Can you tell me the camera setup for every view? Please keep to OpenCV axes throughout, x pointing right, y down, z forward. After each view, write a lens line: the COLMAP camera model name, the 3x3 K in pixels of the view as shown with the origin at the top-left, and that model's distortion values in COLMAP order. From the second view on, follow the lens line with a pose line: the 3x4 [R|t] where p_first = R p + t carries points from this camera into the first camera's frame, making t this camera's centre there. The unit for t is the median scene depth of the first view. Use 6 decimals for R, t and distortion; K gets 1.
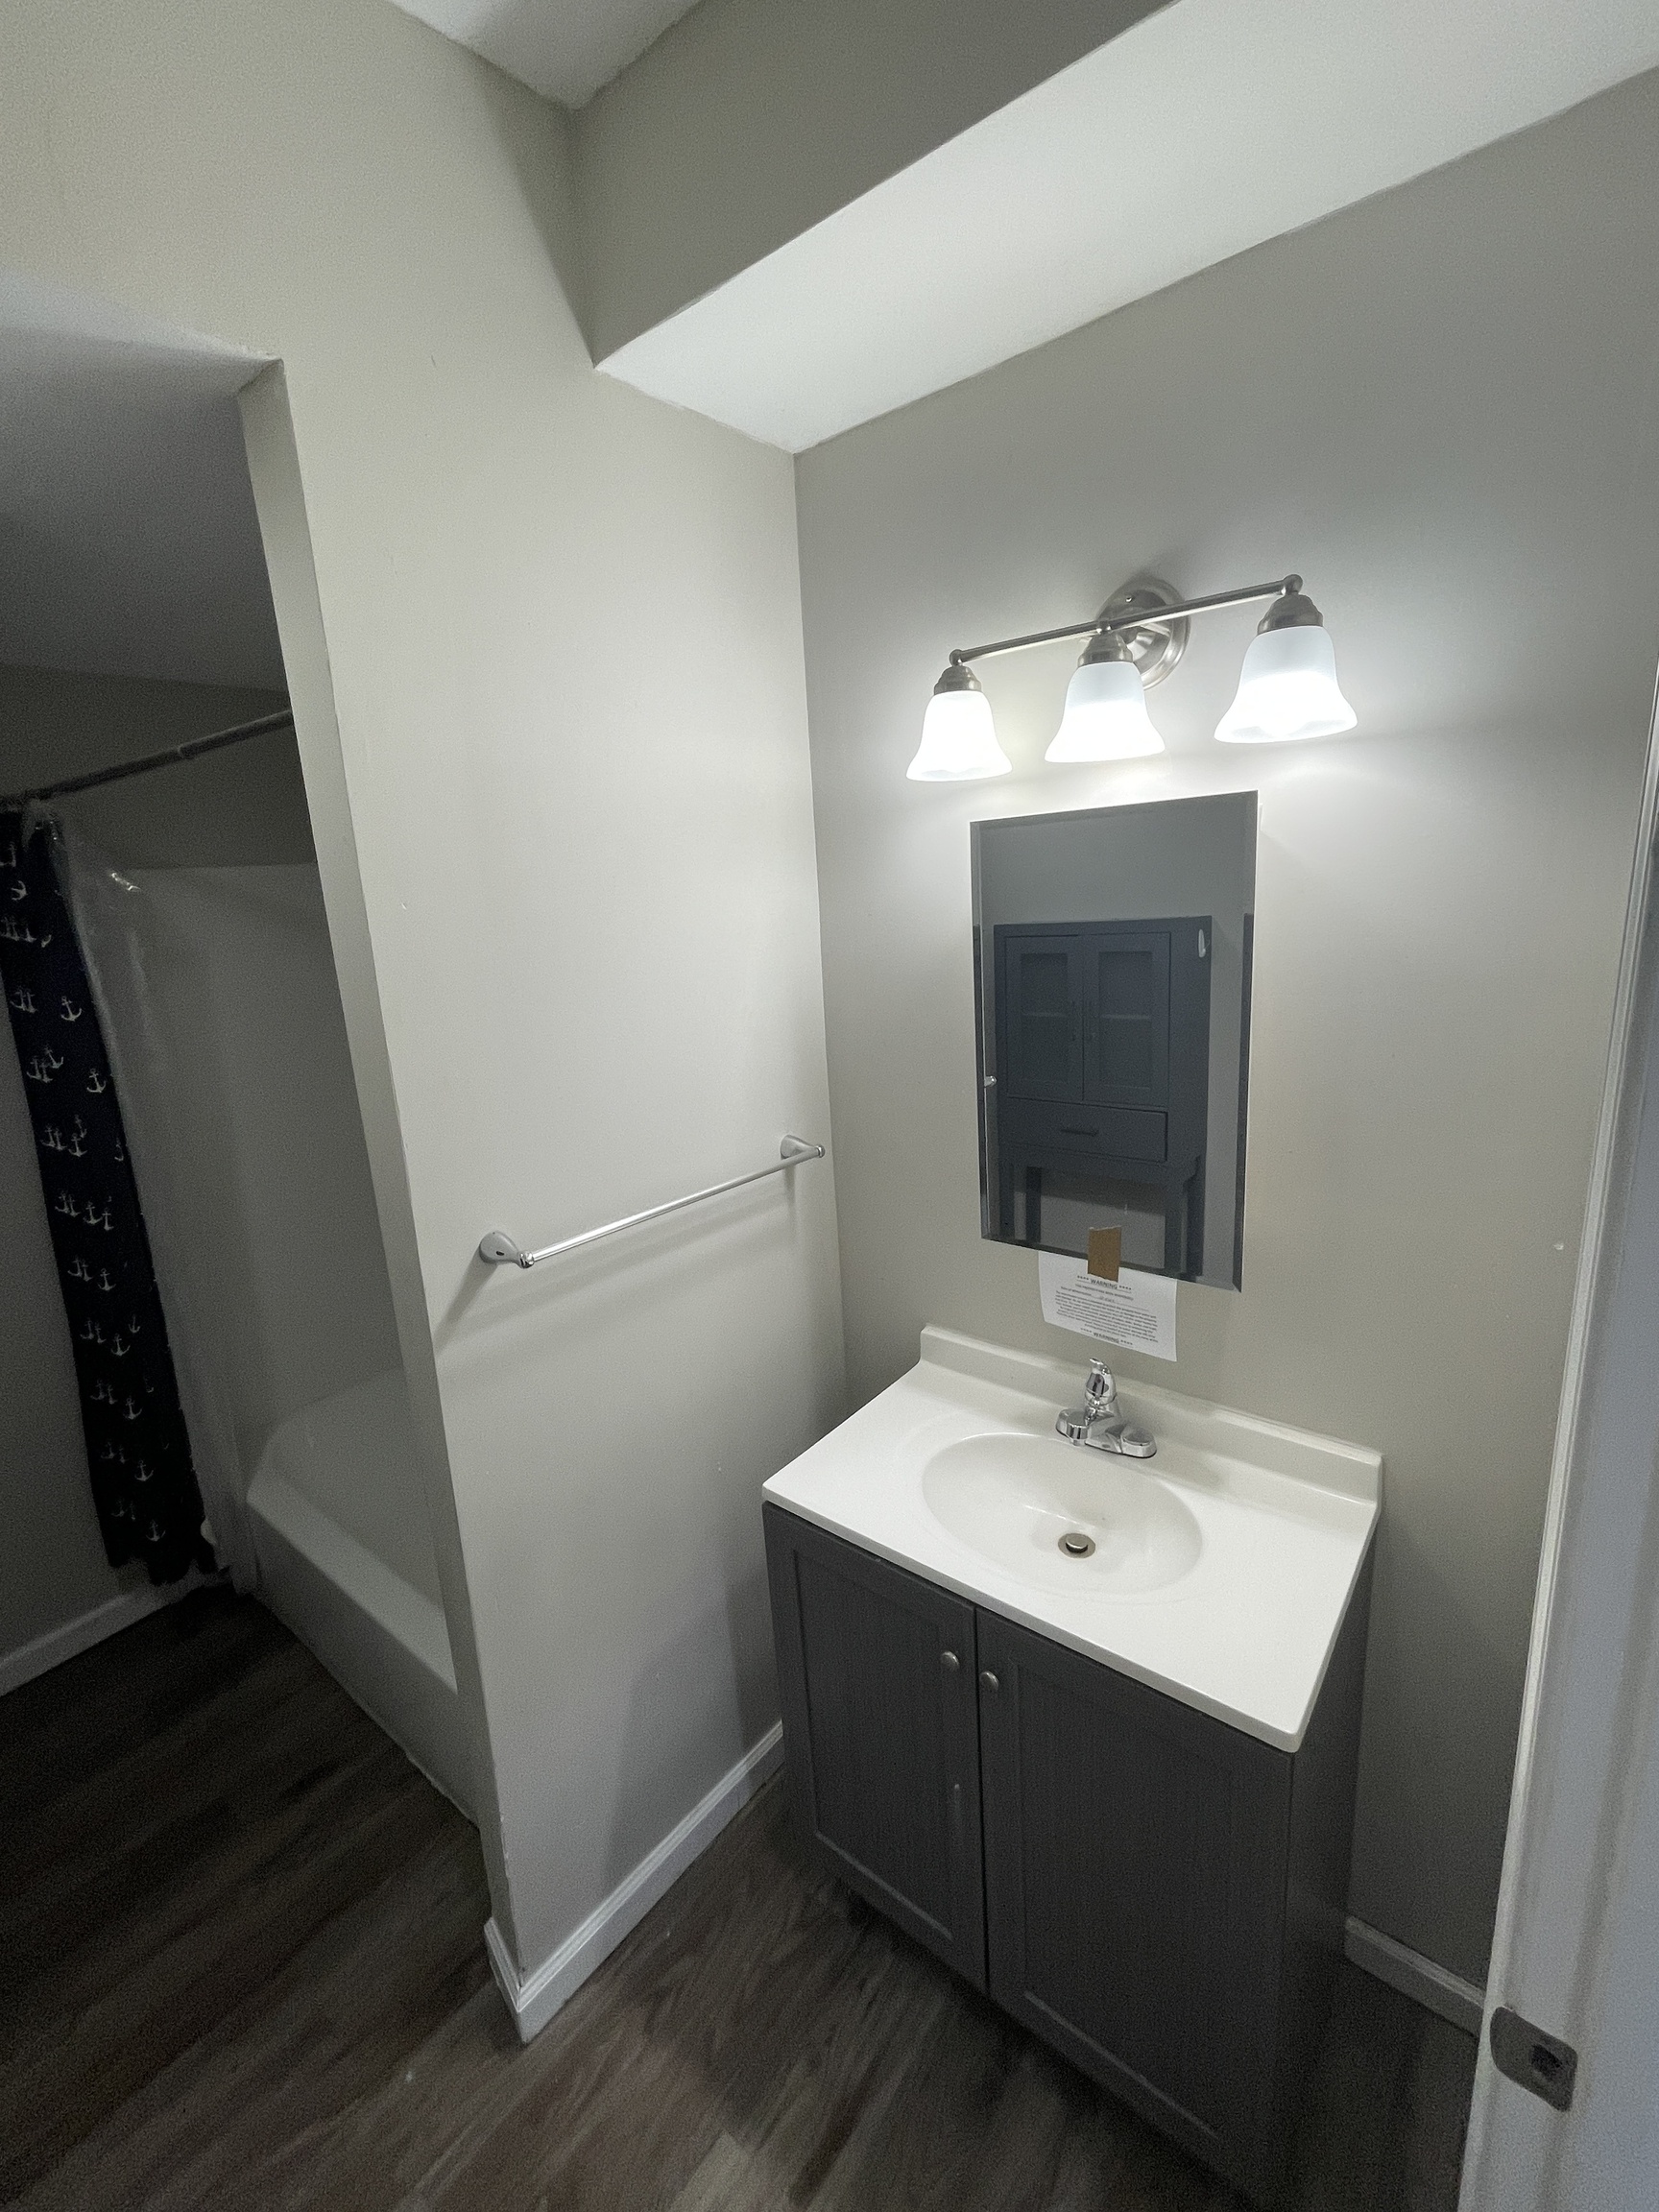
lens RADIAL K [[930.1, 0, 829.5], [0, 930.1, 1106.0], [0, 0, 1]] dist [0.003642, 0.000380]
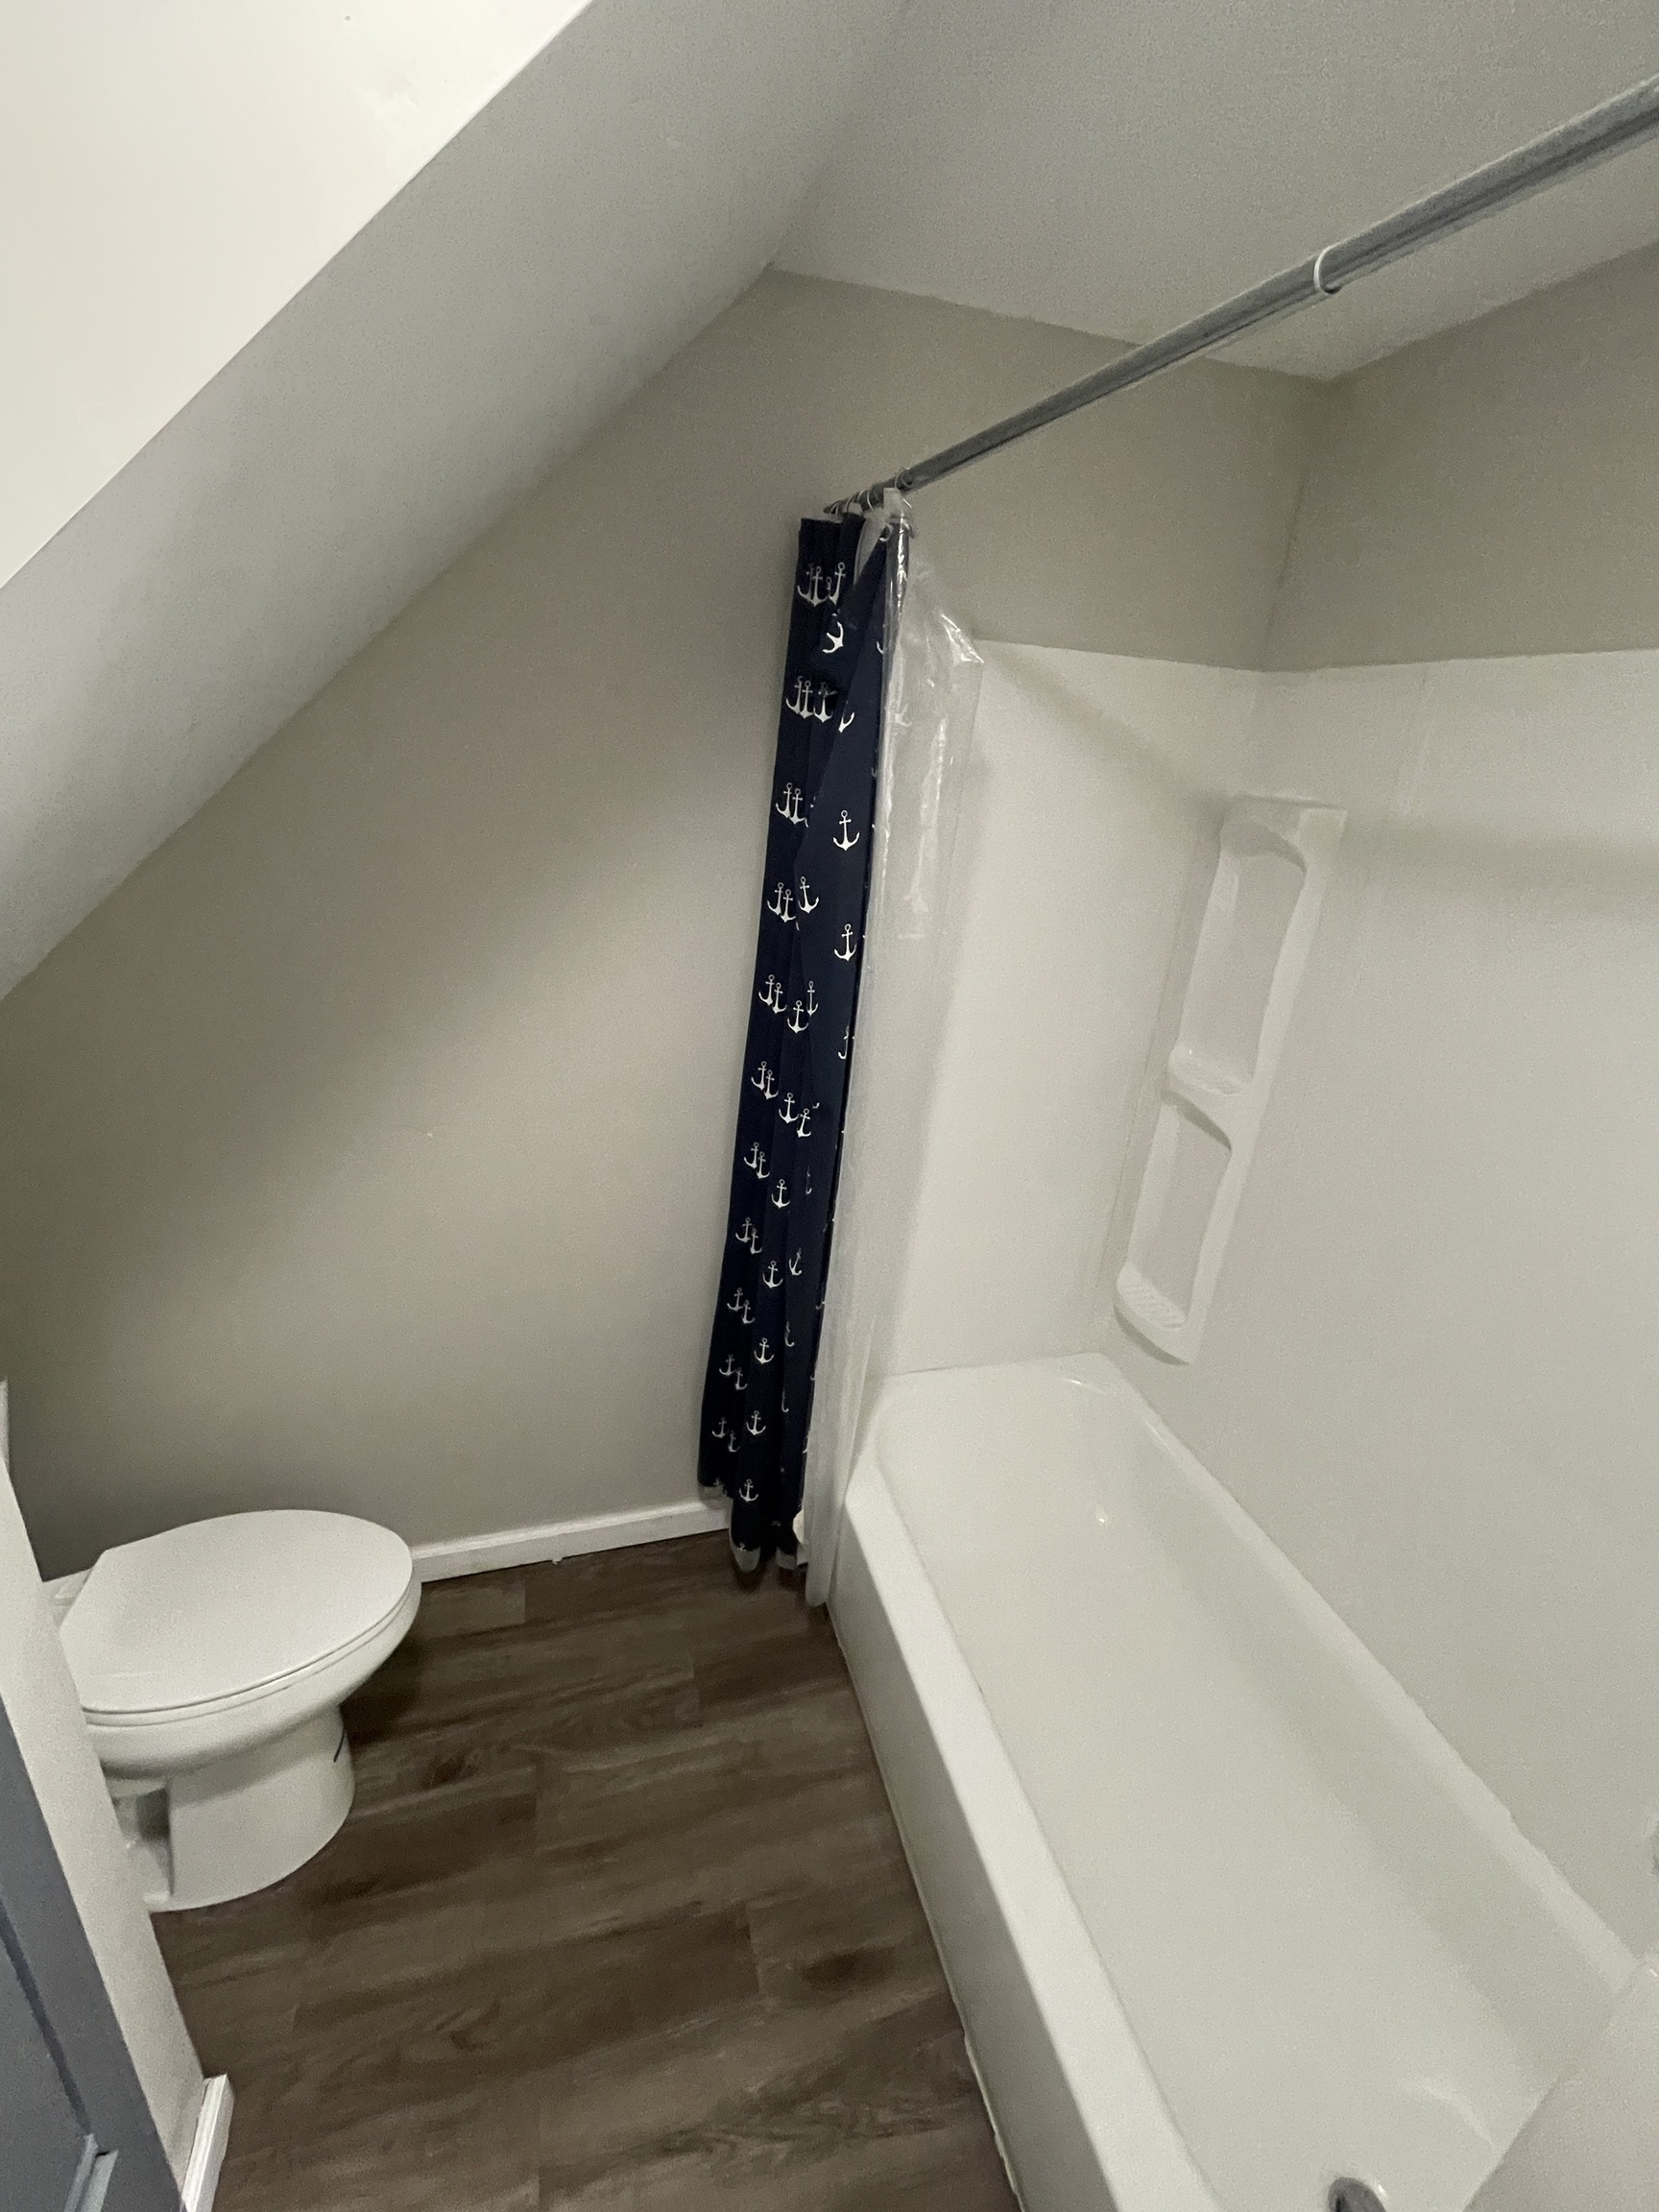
lens RADIAL K [[895.5, 0, 829.5], [0, 895.5, 1106.0], [0, 0, 1]] dist [-0.000938, -0.000040]
pose [[0.809415, 0.336684, -0.481136, -0.427942], [-0.260265, 0.940132, 0.220033, -0.054231], [0.526413, -0.052875, 0.848584, 0.415288]]
